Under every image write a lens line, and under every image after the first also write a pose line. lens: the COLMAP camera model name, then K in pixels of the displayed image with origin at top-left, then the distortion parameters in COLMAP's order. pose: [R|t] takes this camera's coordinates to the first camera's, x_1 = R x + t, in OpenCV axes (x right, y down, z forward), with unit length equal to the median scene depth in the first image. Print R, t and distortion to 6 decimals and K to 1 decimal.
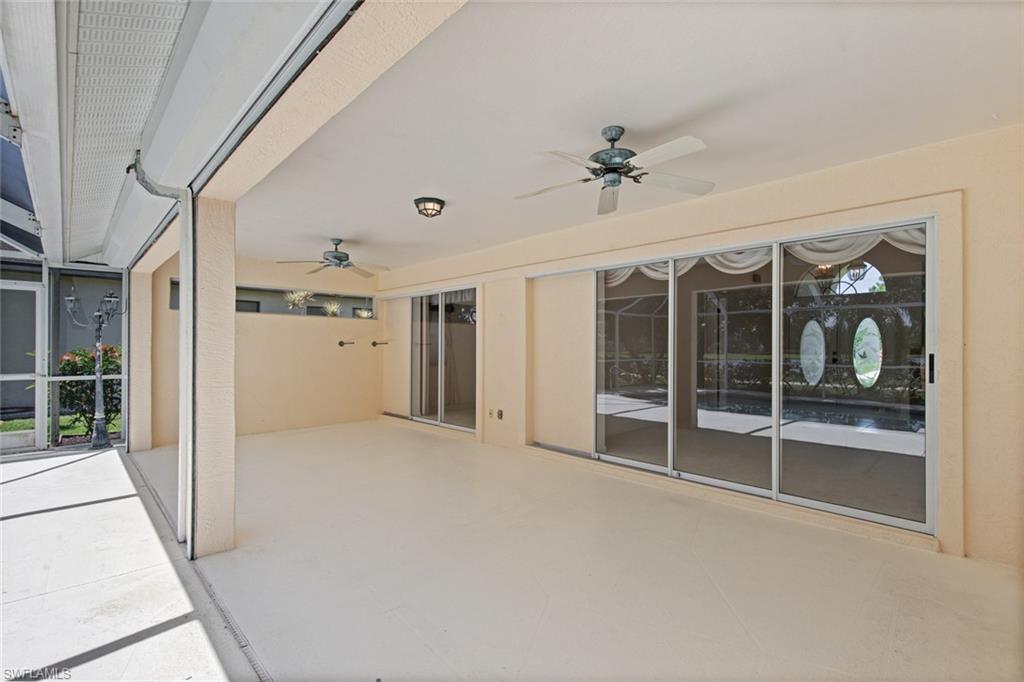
lens RADIAL K [[462.3, 0, 525.7], [0, 462.3, 346.7], [0, 0, 1]] dist [0.011776, -0.001762]
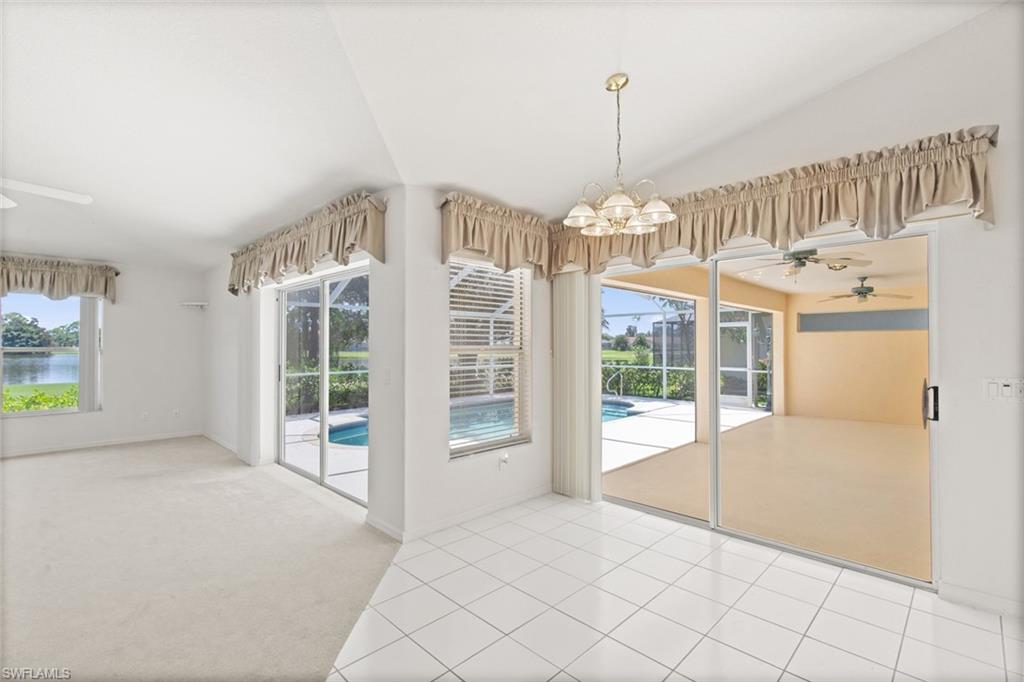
lens RADIAL K [[462.3, 0, 507.8], [0, 462.3, 340.4], [0, 0, 1]] dist [0.011776, -0.001762]
pose [[0.000084, -0.016099, -0.999870, 0.841188], [0.000185, 0.999870, -0.016099, -0.027454], [1.000000, -0.000183, 0.000087, -0.012313]]
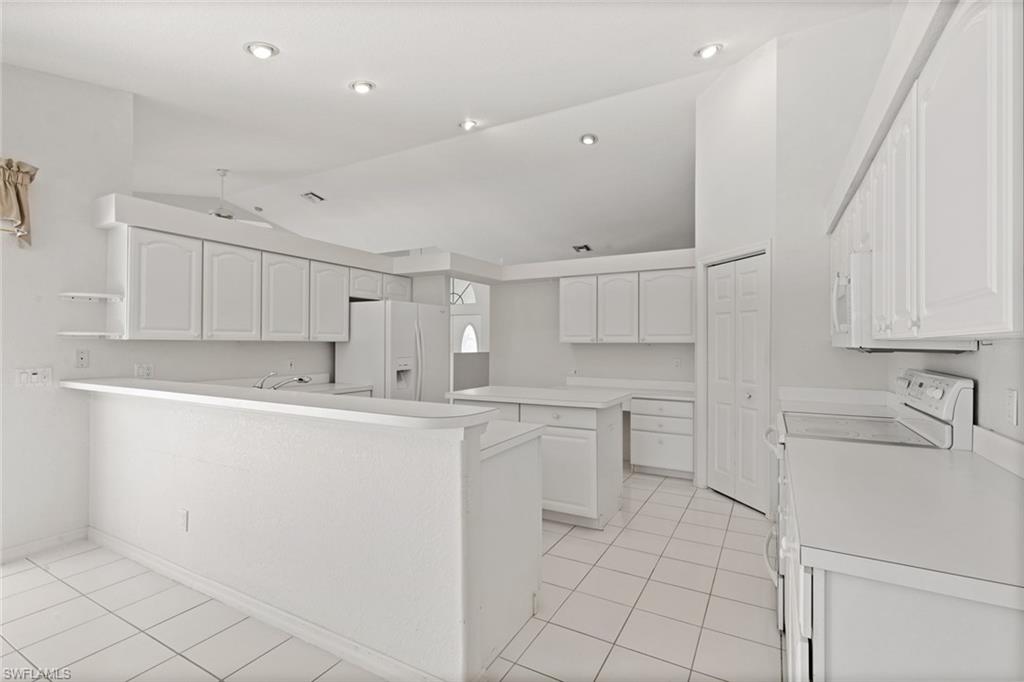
lens RADIAL K [[462.3, 0, 517.3], [0, 462.3, 341.3], [0, 0, 1]] dist [0.011776, -0.001762]
pose [[0.961053, 0.002889, 0.276350, 0.806560], [-0.002214, 0.999994, -0.002755, -0.029700], [-0.276356, 0.002036, 0.961053, -0.216580]]
